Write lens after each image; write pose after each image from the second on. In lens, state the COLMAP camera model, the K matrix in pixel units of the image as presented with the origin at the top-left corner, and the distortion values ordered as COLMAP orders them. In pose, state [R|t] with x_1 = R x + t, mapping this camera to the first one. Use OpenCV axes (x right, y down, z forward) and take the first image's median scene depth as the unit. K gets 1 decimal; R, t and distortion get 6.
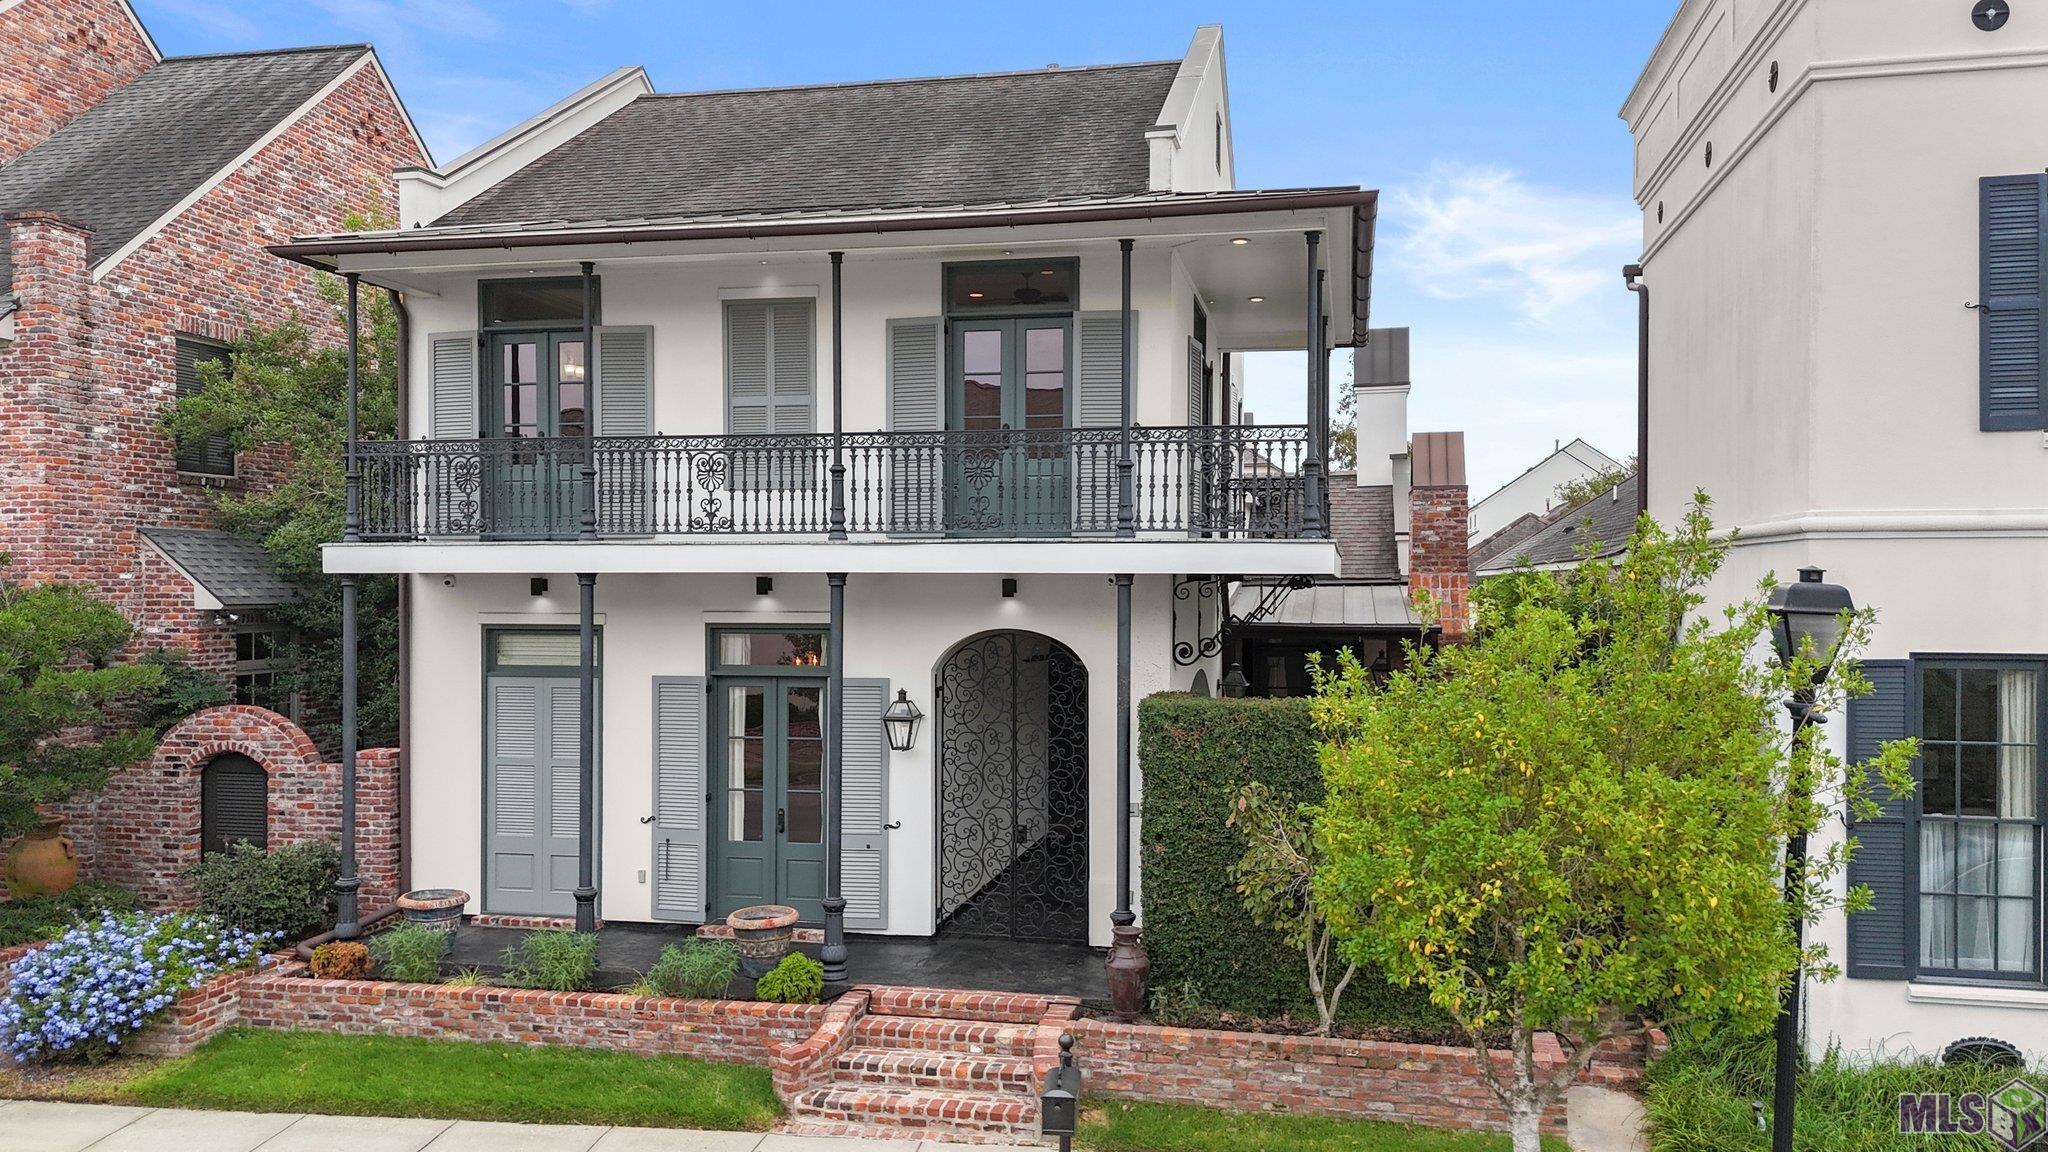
lens RADIAL K [[1541.1, 0, 1022.4], [0, 1541.1, 595.7], [0, 0, 1]] dist [0.033546, -0.010430]
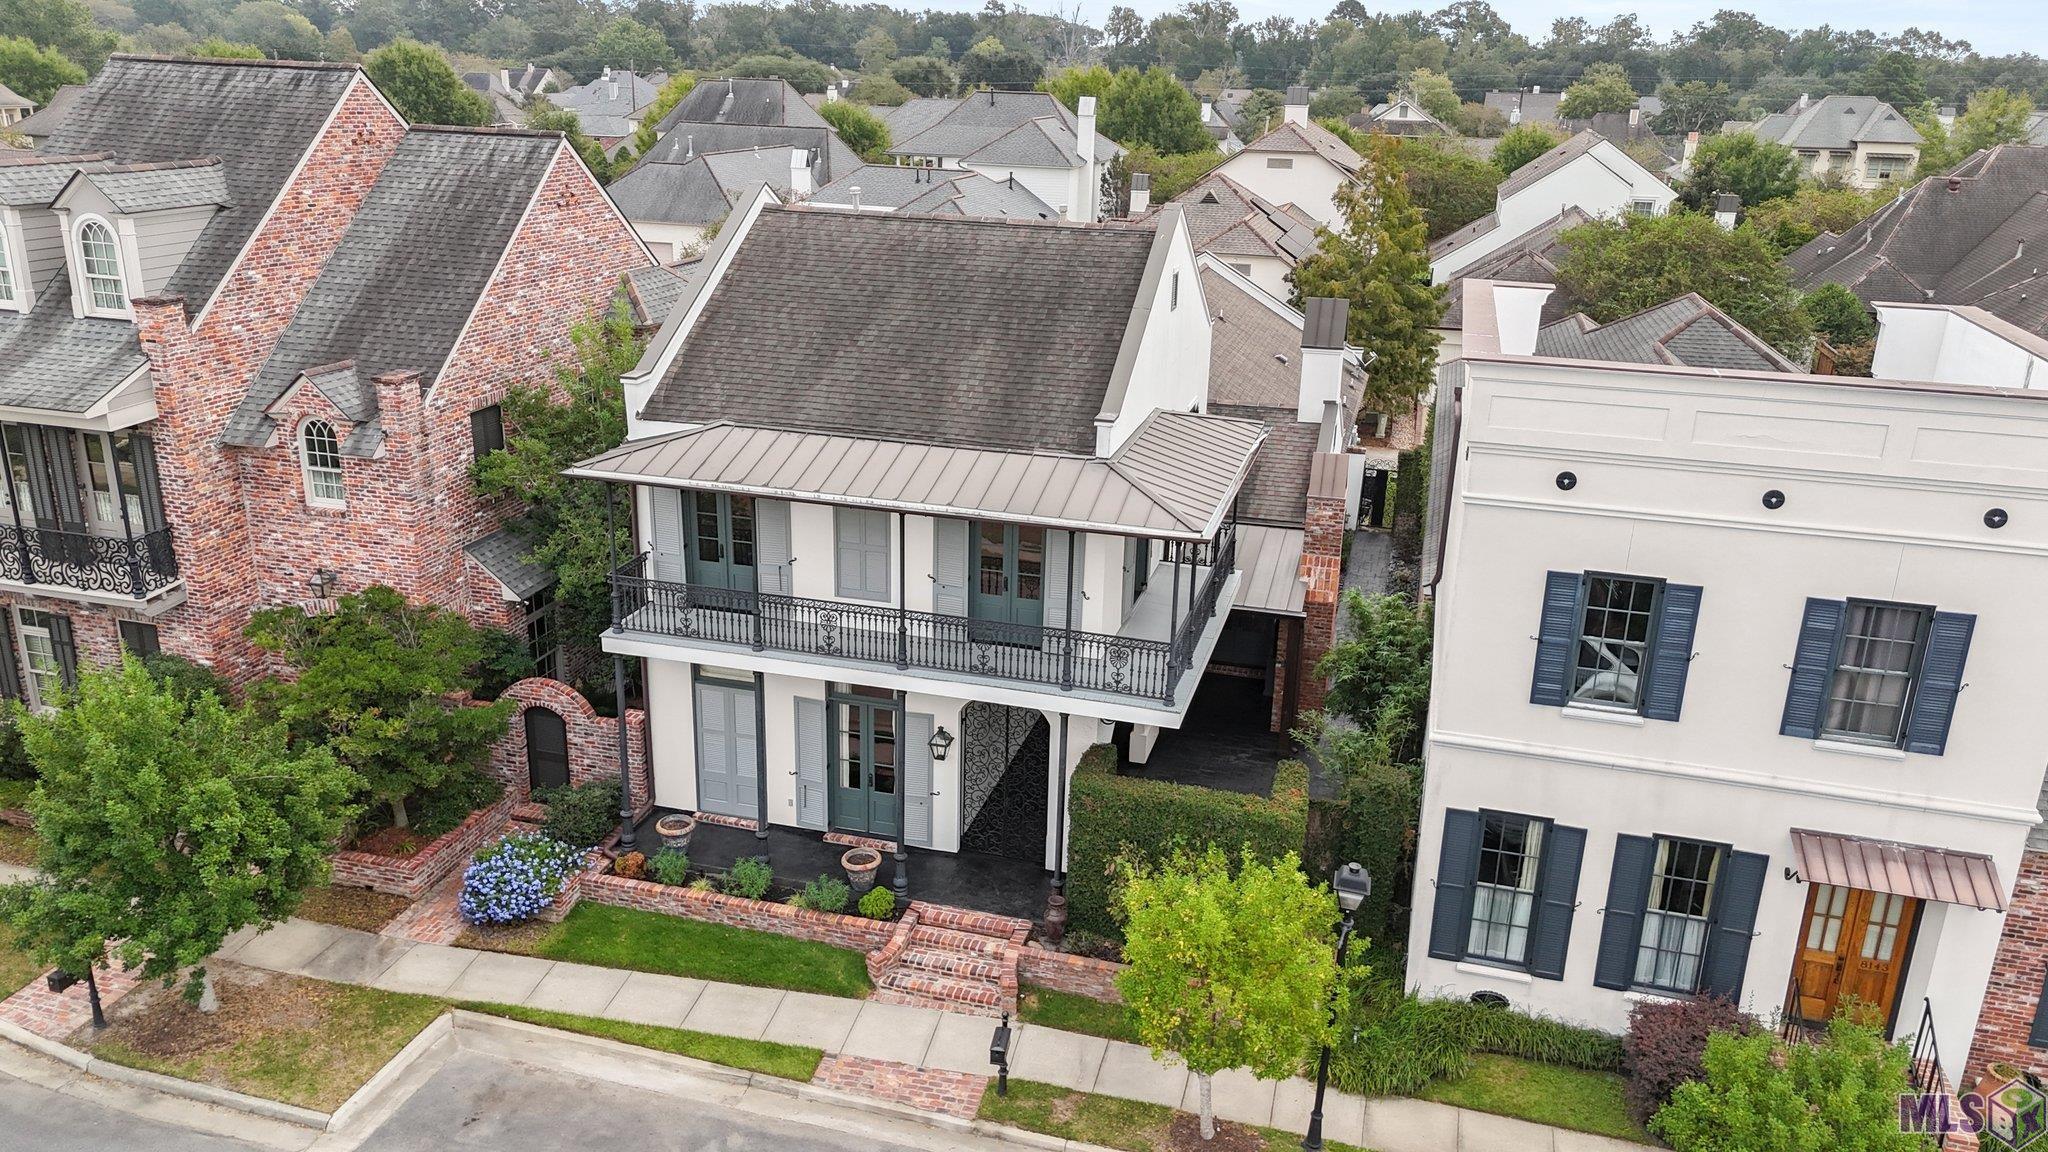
lens RADIAL K [[1500.1, 0, 1024.0], [0, 1500.1, 576.0], [0, 0, 1]] dist [0.042072, -0.011126]
pose [[0.998158, 0.041734, -0.044042, 0.088424], [-0.025636, 0.947981, 0.317292, -0.695700], [0.054993, -0.315579, 0.947305, -0.568921]]
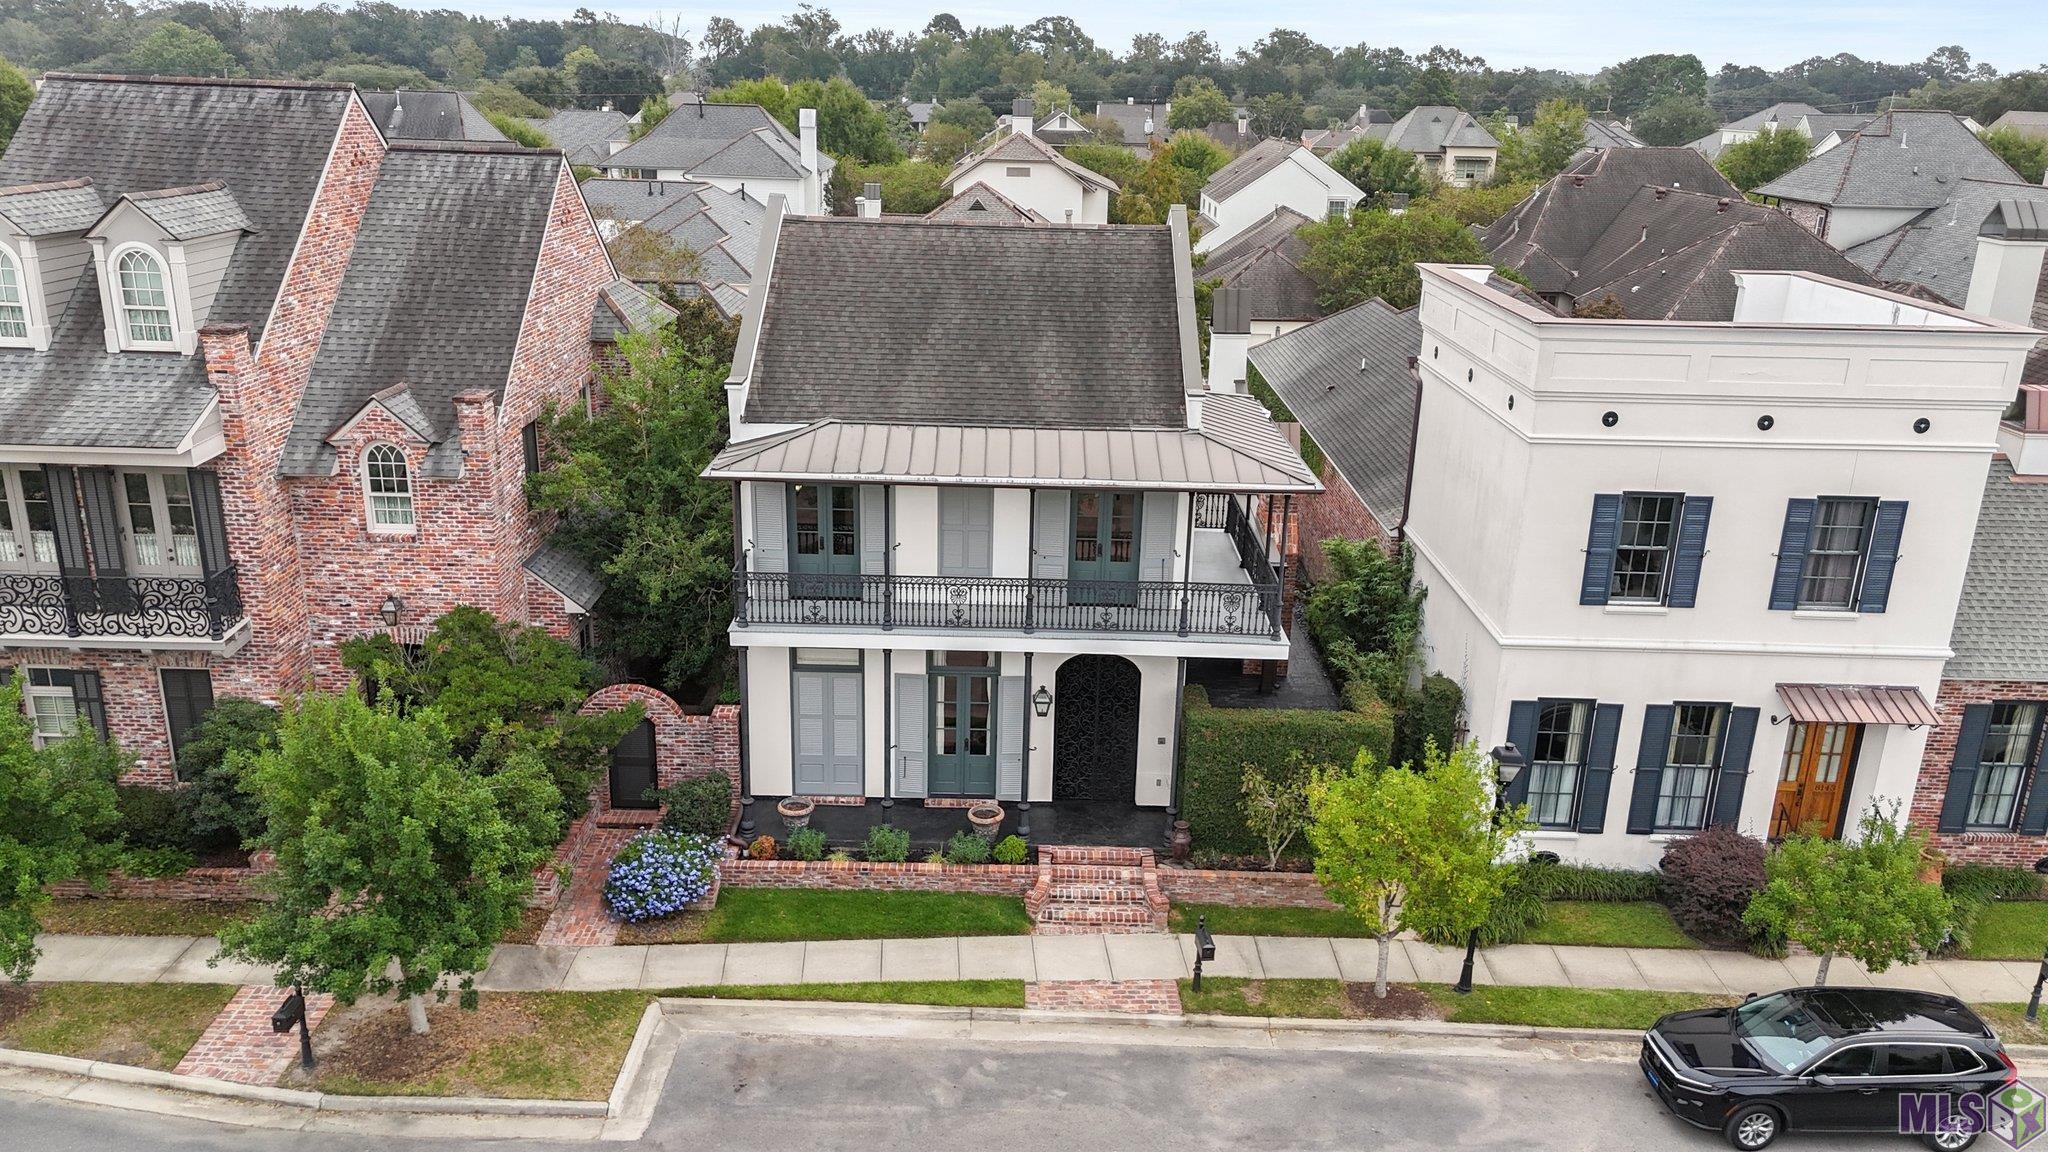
lens RADIAL K [[1493.1, 0, 1024.0], [0, 1493.1, 576.0], [0, 0, 1]] dist [0.056599, -0.037258]
pose [[0.978306, -0.043210, 0.202609, -0.514537], [-0.021340, 0.951783, 0.306028, -0.688909], [-0.206063, -0.303713, 0.930213, -0.709499]]
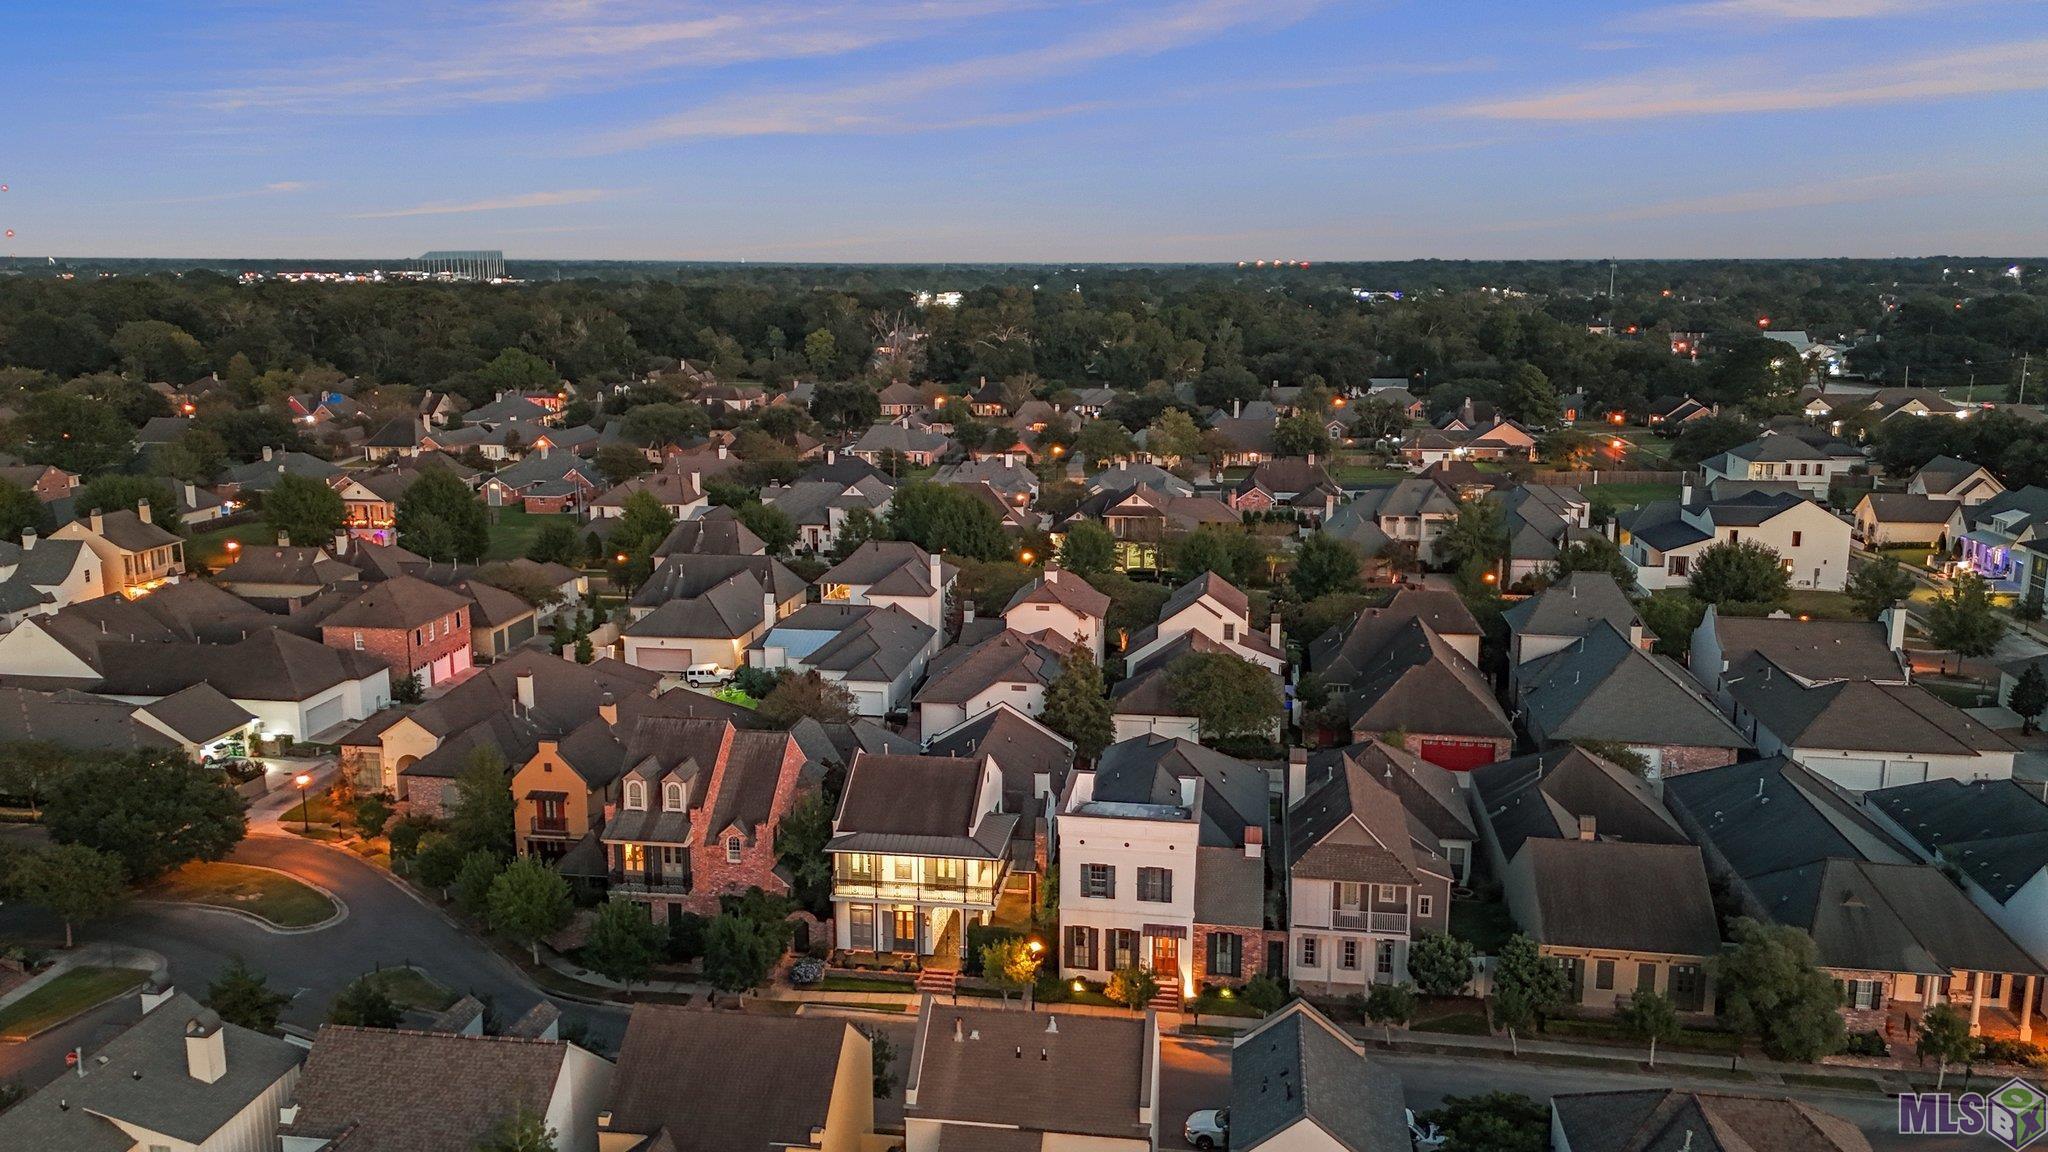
lens RADIAL K [[1493.1, 0, 1024.0], [0, 1493.1, 576.0], [0, 0, 1]] dist [0.056599, -0.037258]
pose [[0.997796, -0.011786, 0.065299, -0.078168], [-0.000116, 0.983788, 0.179337, -2.500628], [-0.066354, -0.178950, 0.981618, -4.913217]]
